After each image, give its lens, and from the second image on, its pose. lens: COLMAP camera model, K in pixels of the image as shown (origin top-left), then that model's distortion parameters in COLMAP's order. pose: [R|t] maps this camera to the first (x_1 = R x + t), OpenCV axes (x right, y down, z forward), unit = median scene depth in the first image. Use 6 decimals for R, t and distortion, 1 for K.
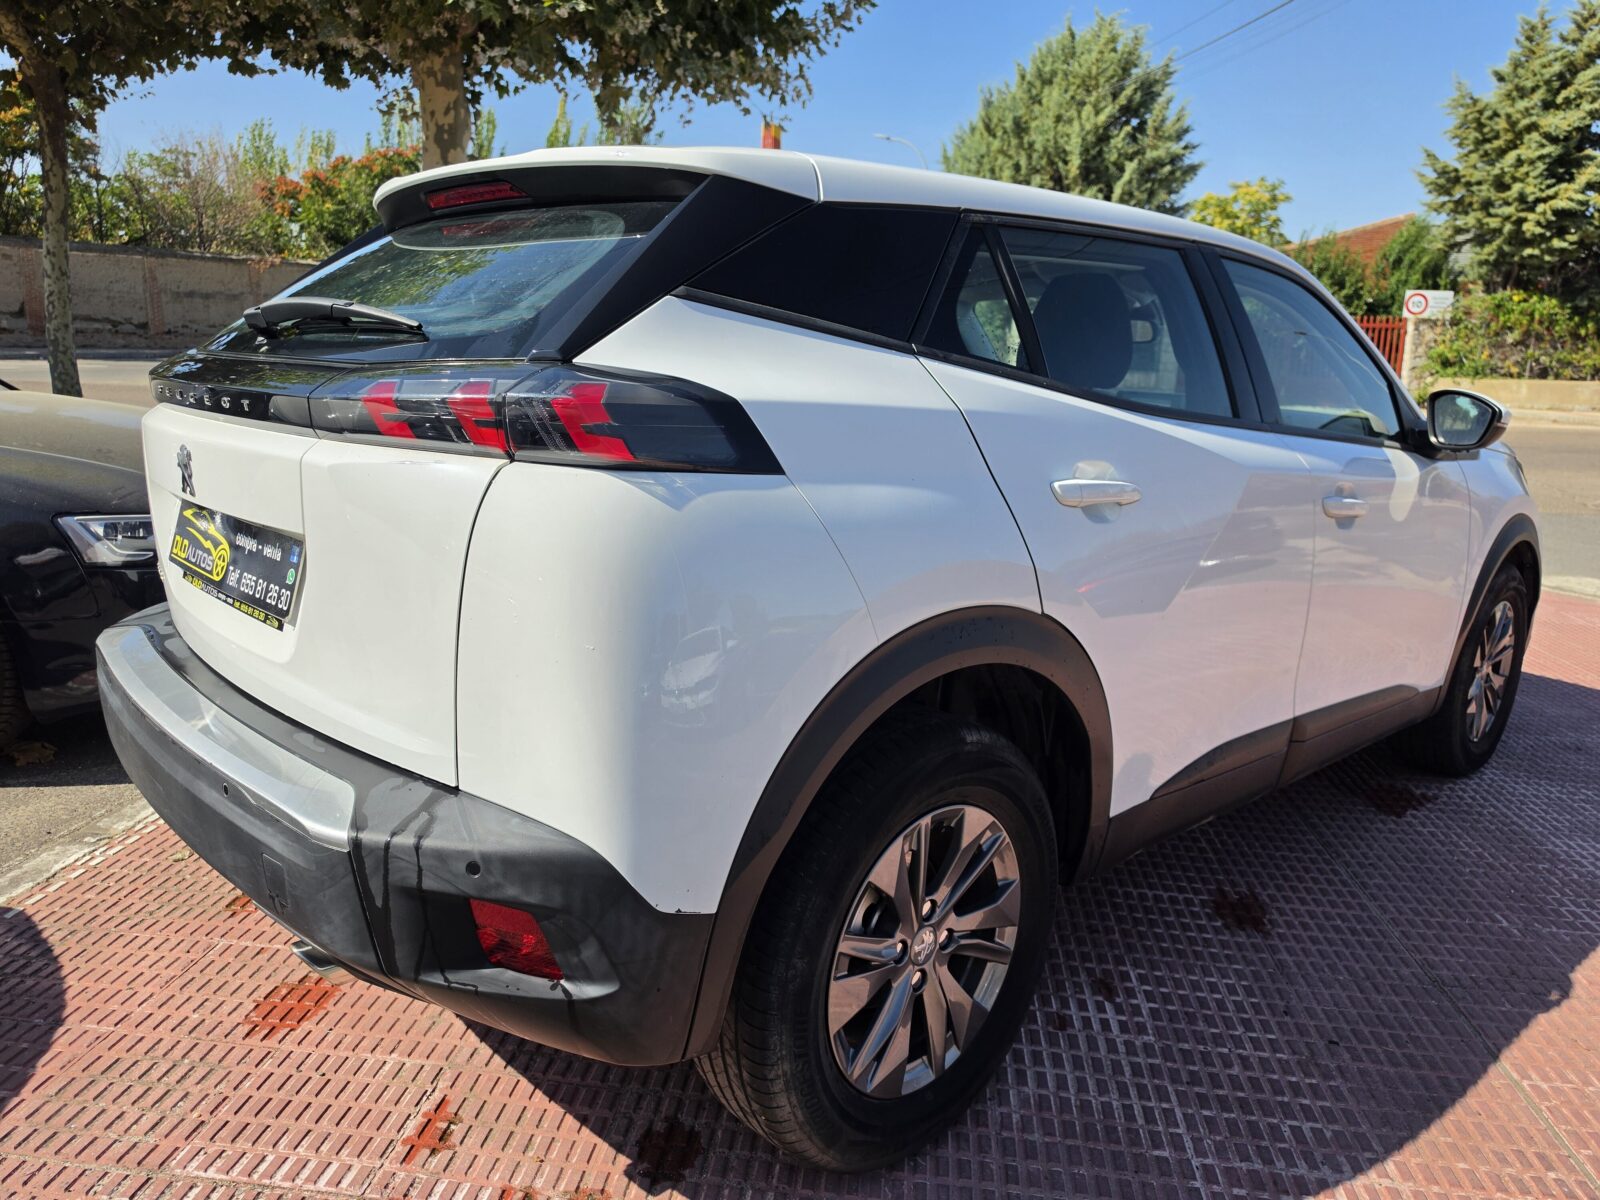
lens RADIAL K [[1101.0, 0, 793.9], [0, 1101.0, 587.5], [0, 0, 1]] dist [0.021143, -0.032747]
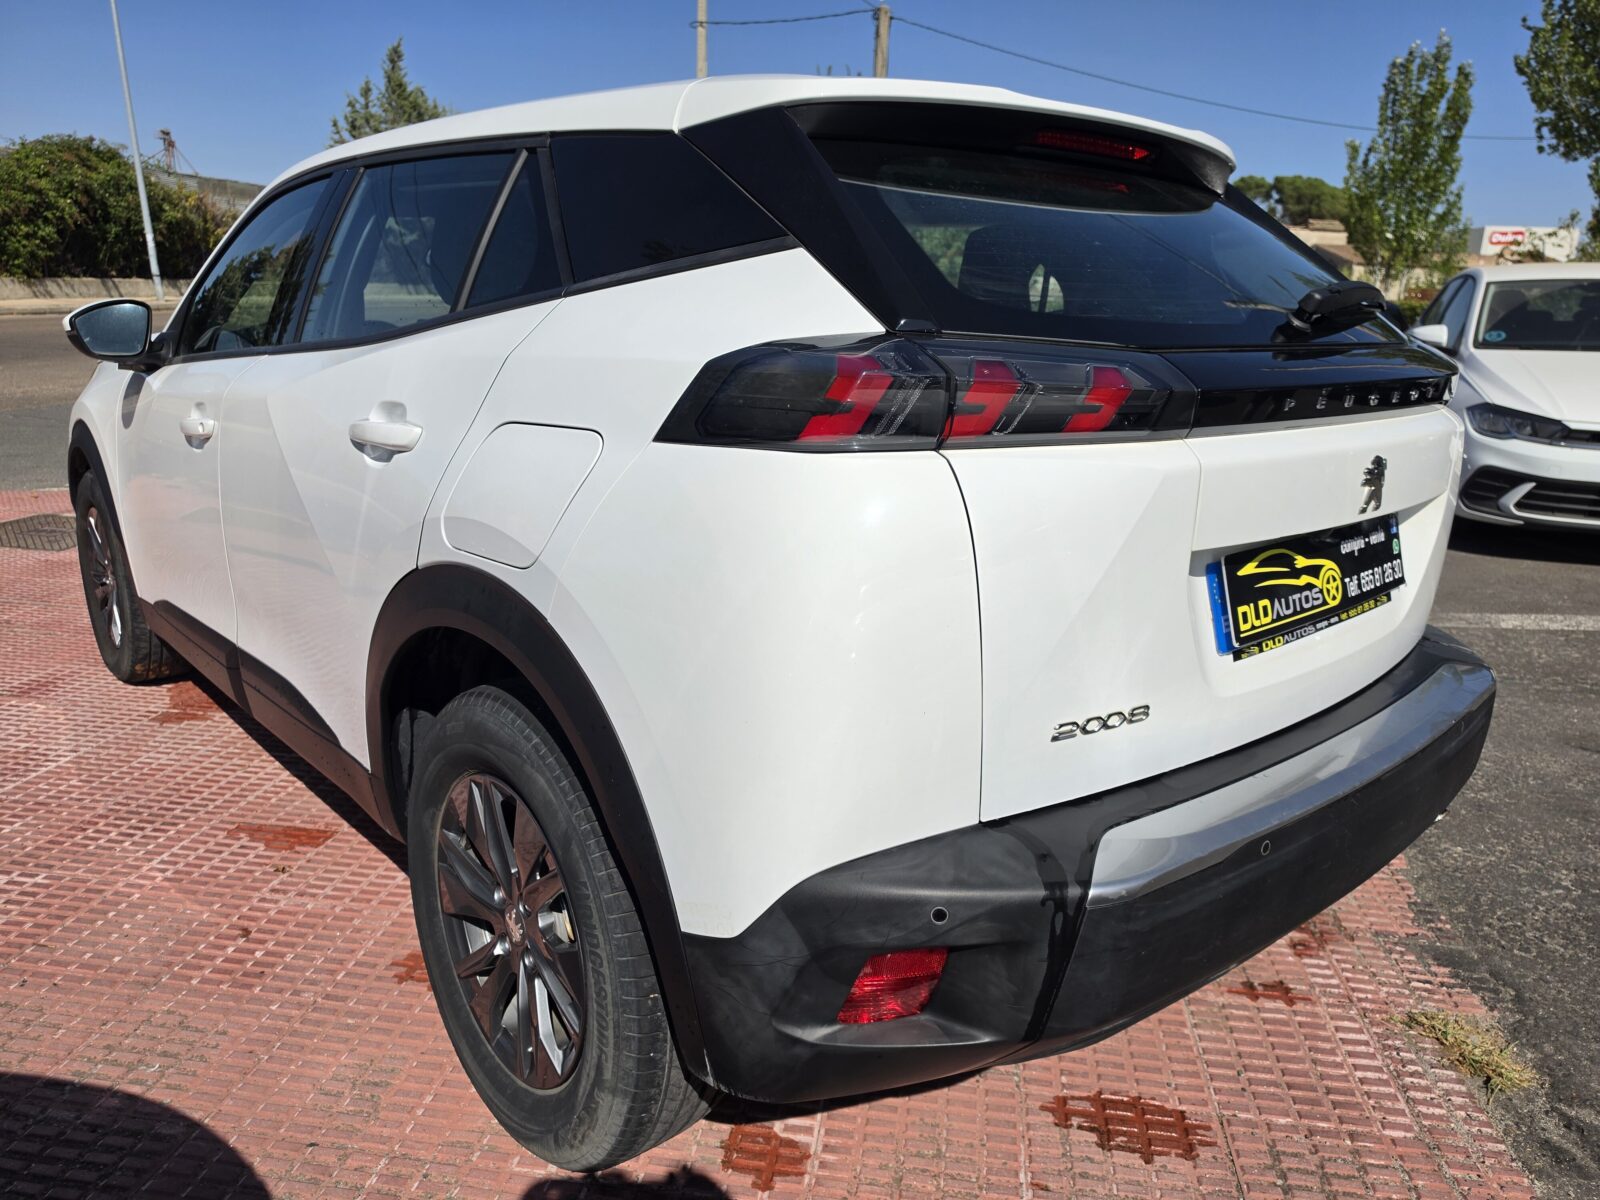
lens RADIAL K [[1101.0, 0, 793.9], [0, 1101.0, 587.5], [0, 0, 1]] dist [0.021143, -0.032747]
pose [[0.073586, -0.298133, 0.951684, -1.423129], [0.194591, 0.940221, 0.279496, -0.359777], [-0.978120, 0.164622, 0.127201, 1.334536]]
